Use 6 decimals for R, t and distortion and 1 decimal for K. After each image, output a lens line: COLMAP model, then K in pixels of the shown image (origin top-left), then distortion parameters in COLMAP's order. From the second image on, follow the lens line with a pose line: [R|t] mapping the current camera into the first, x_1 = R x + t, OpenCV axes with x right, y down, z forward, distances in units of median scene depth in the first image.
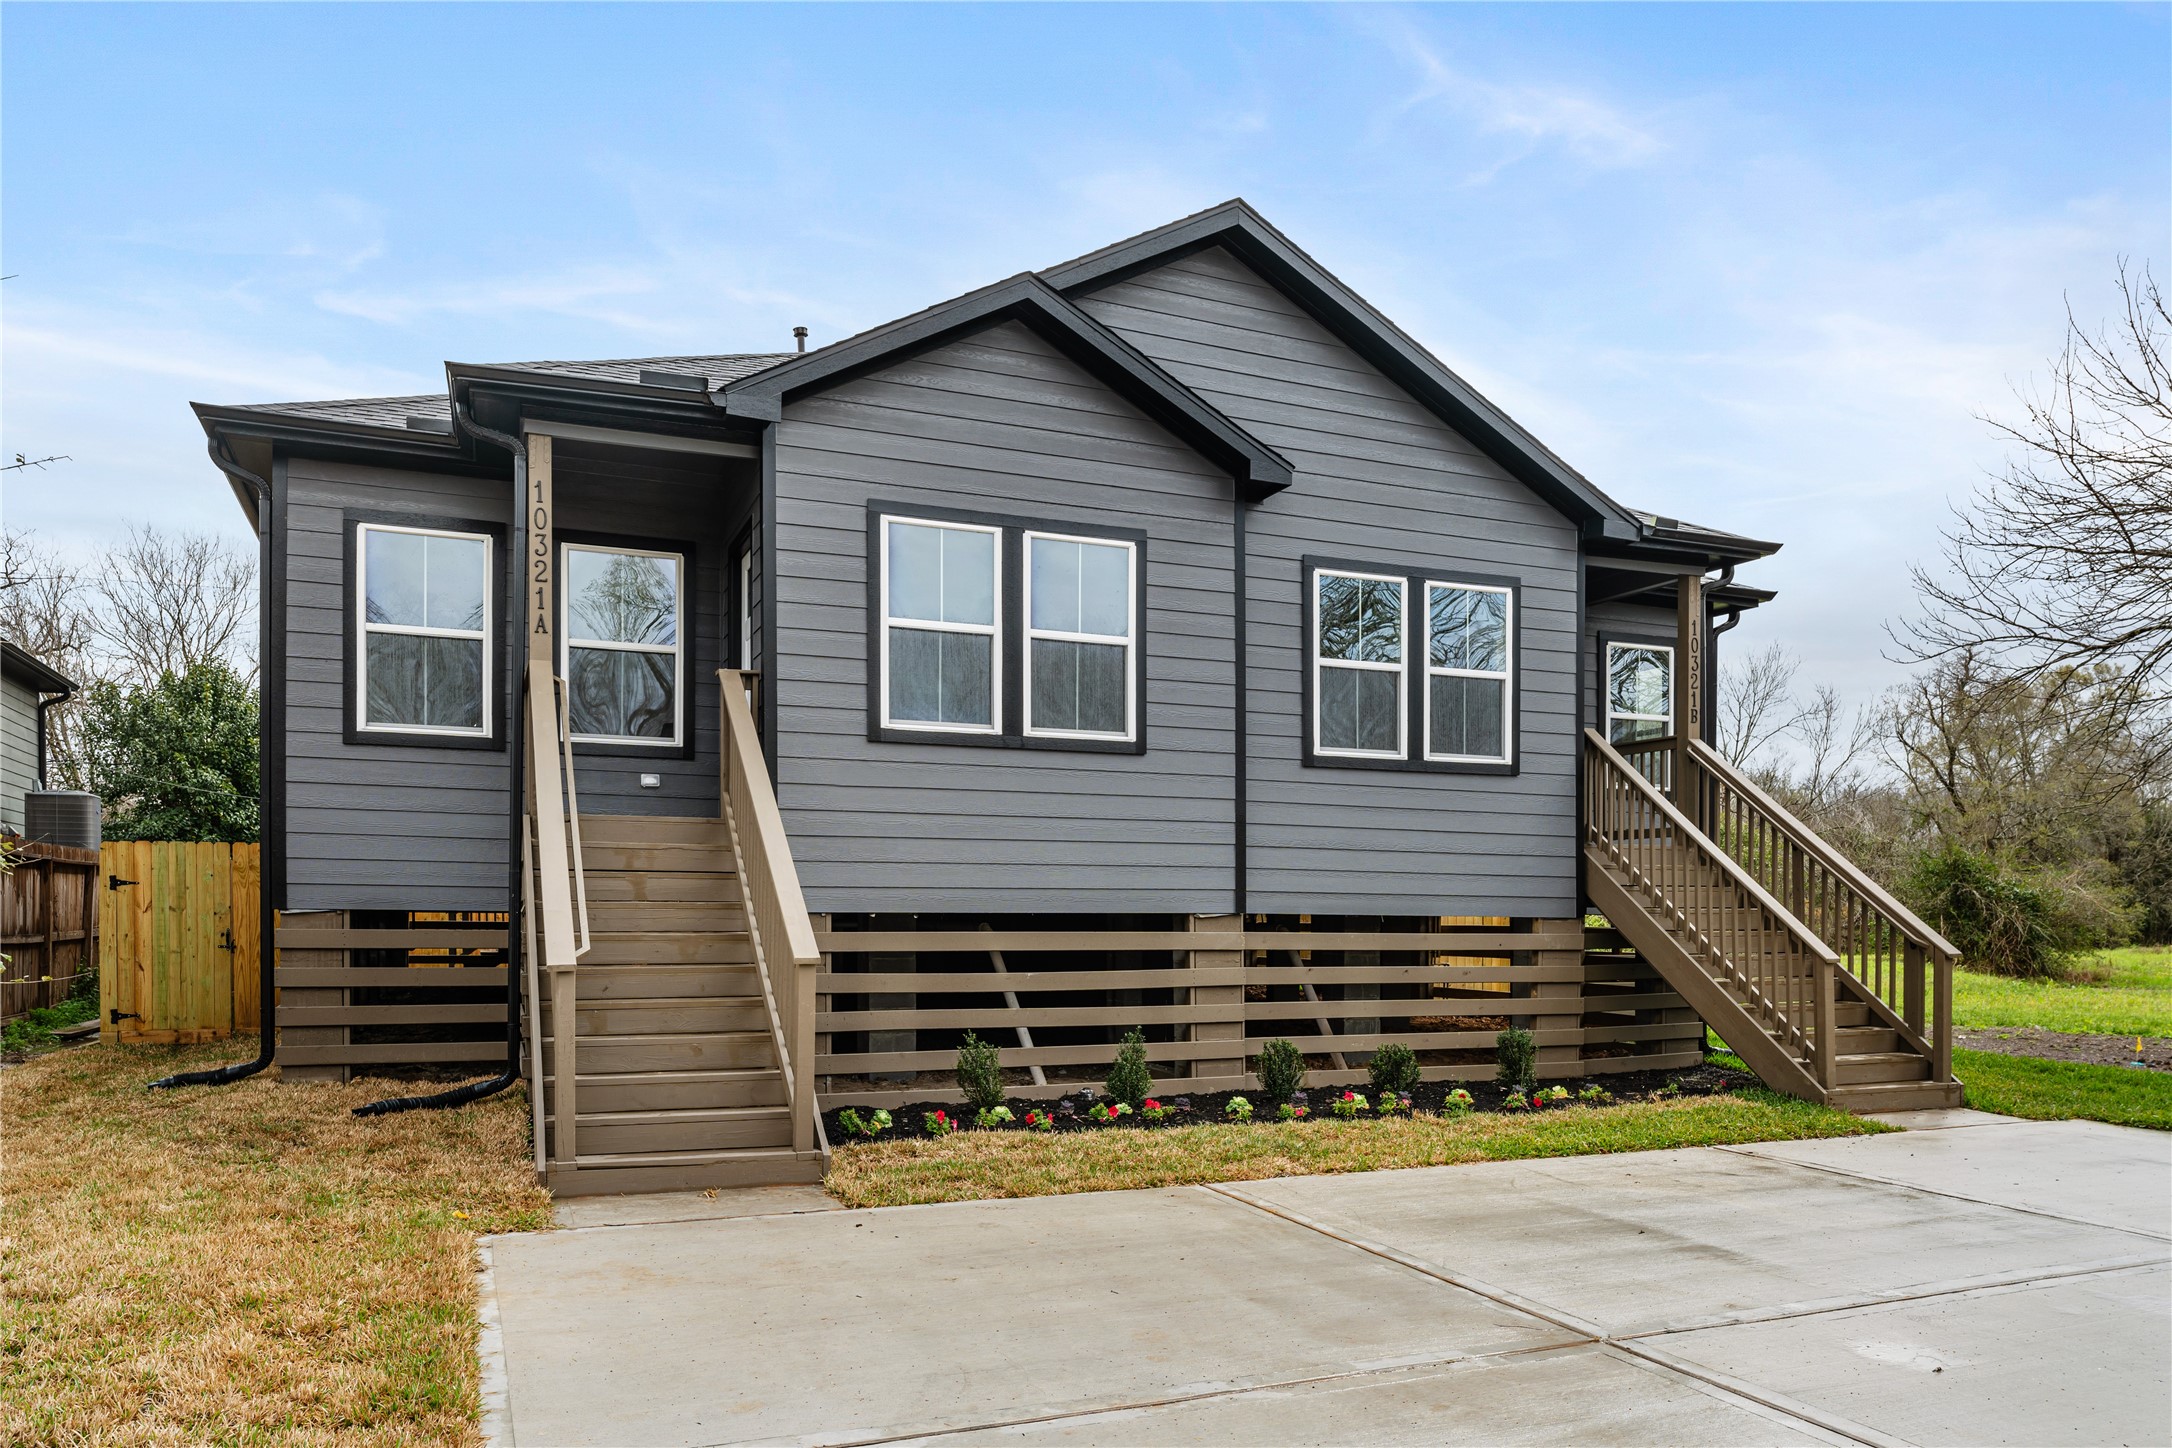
lens RADIAL K [[1313.6, 0, 1086.0], [0, 1313.6, 724.0], [0, 0, 1]] dist [-0.002237, 0.002230]
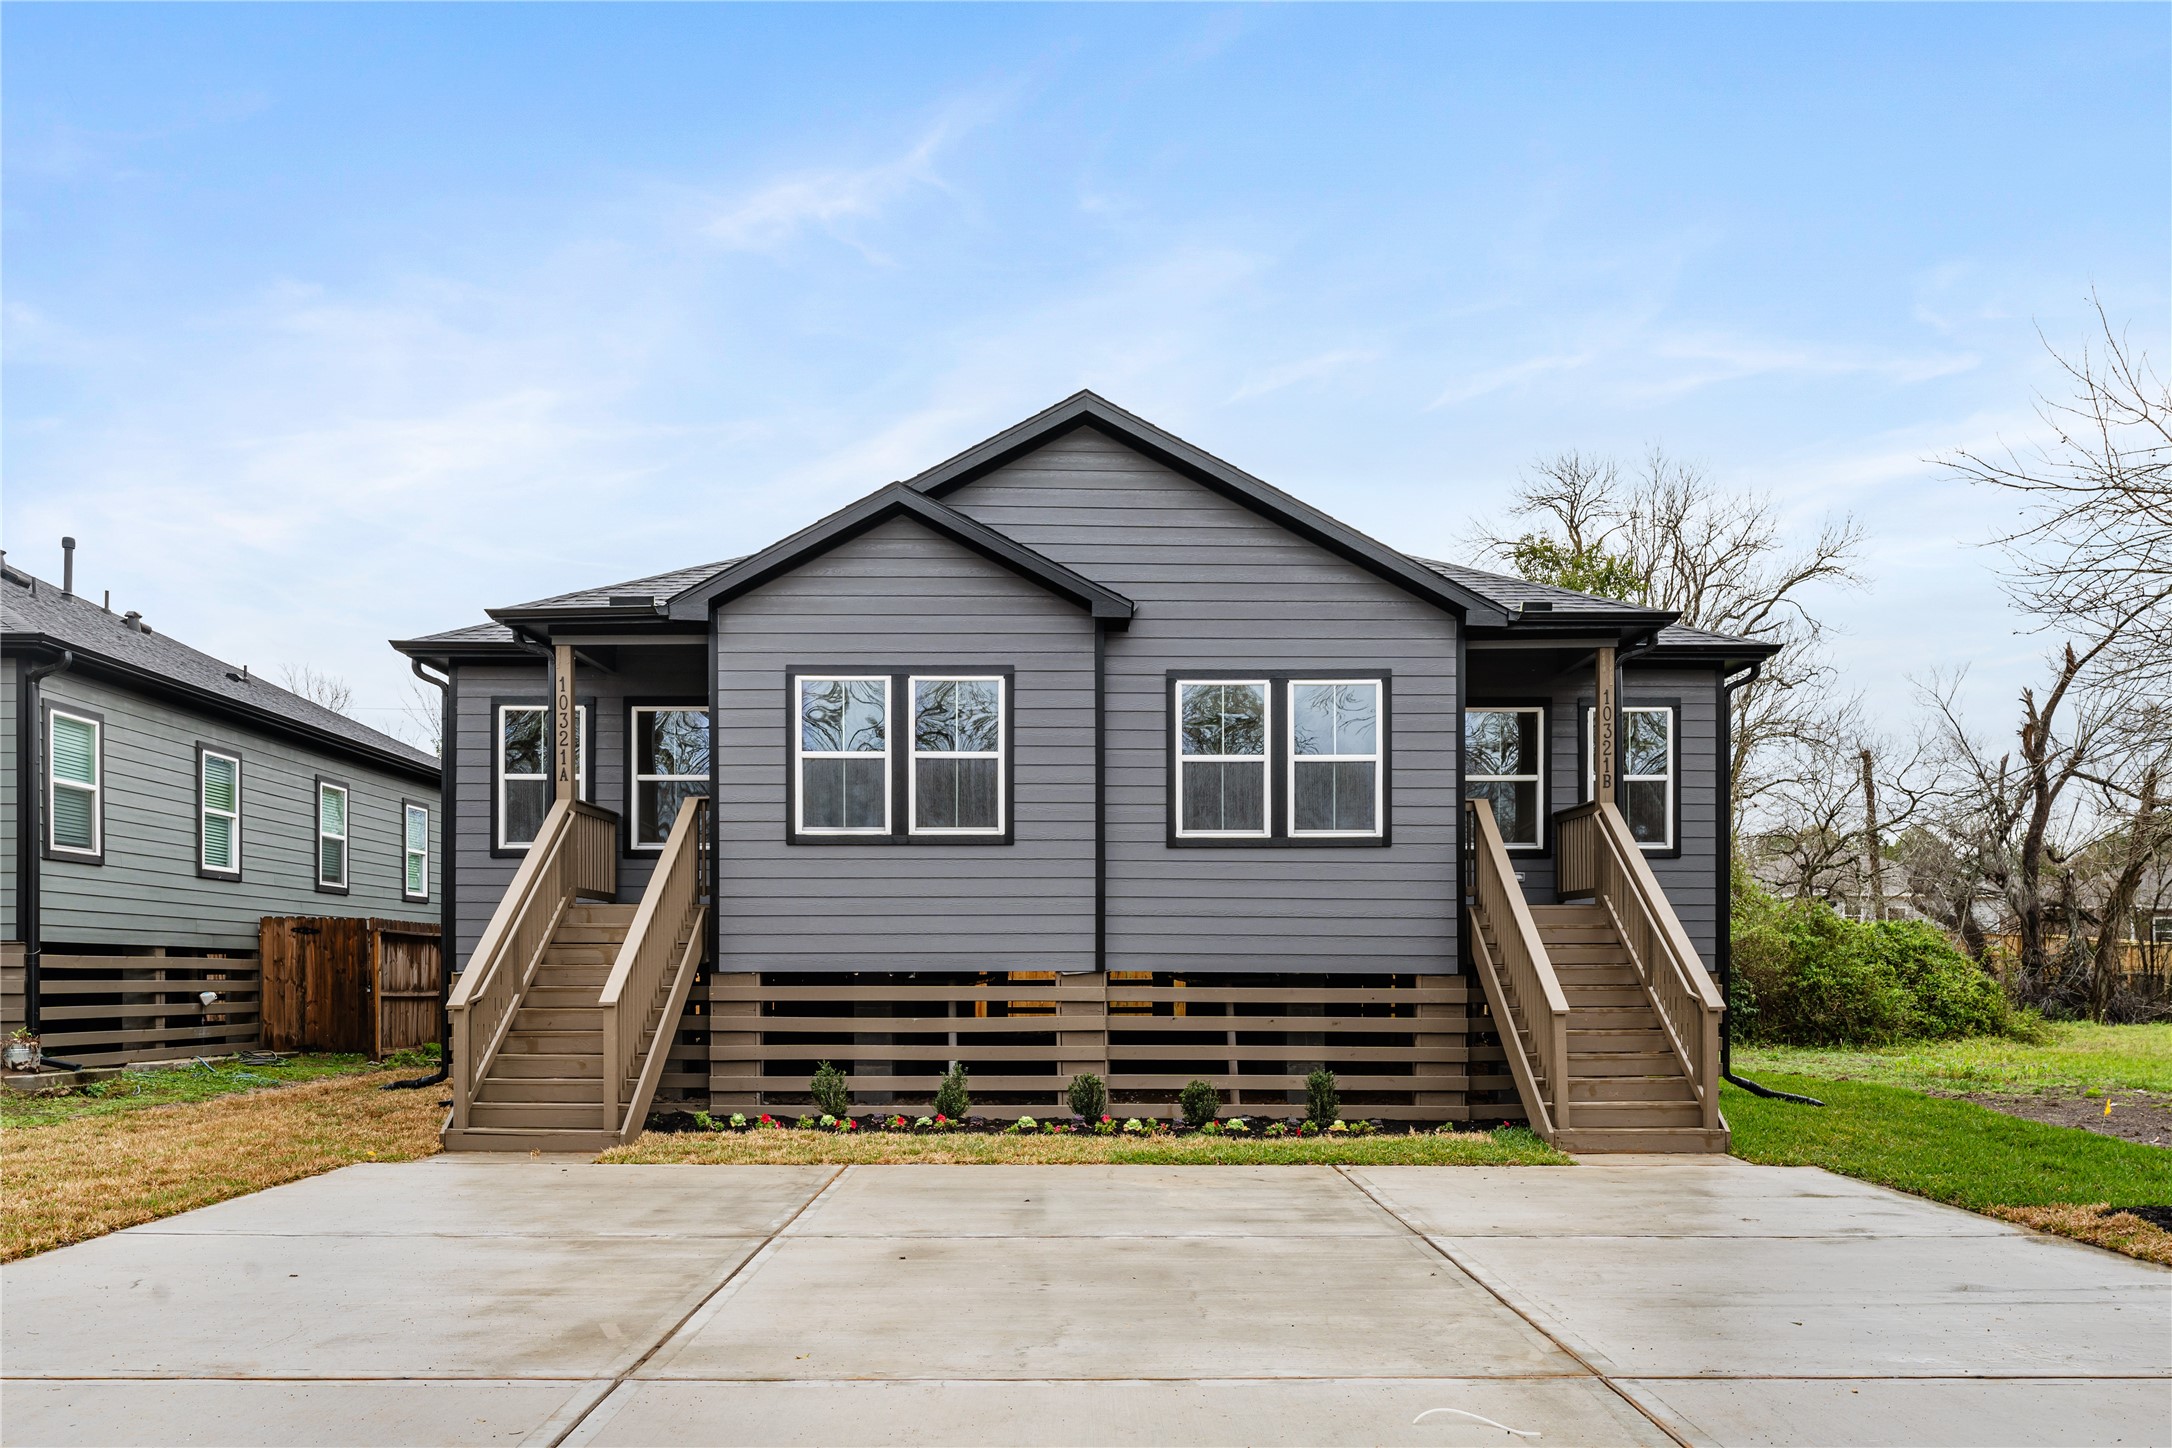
lens RADIAL K [[1313.6, 0, 1086.0], [0, 1313.6, 724.0], [0, 0, 1]] dist [-0.002237, 0.002230]
pose [[0.944130, -0.065040, -0.323093, 0.510003], [0.050708, 0.997328, -0.052590, -0.021353], [0.325650, 0.033268, 0.944905, -0.164181]]
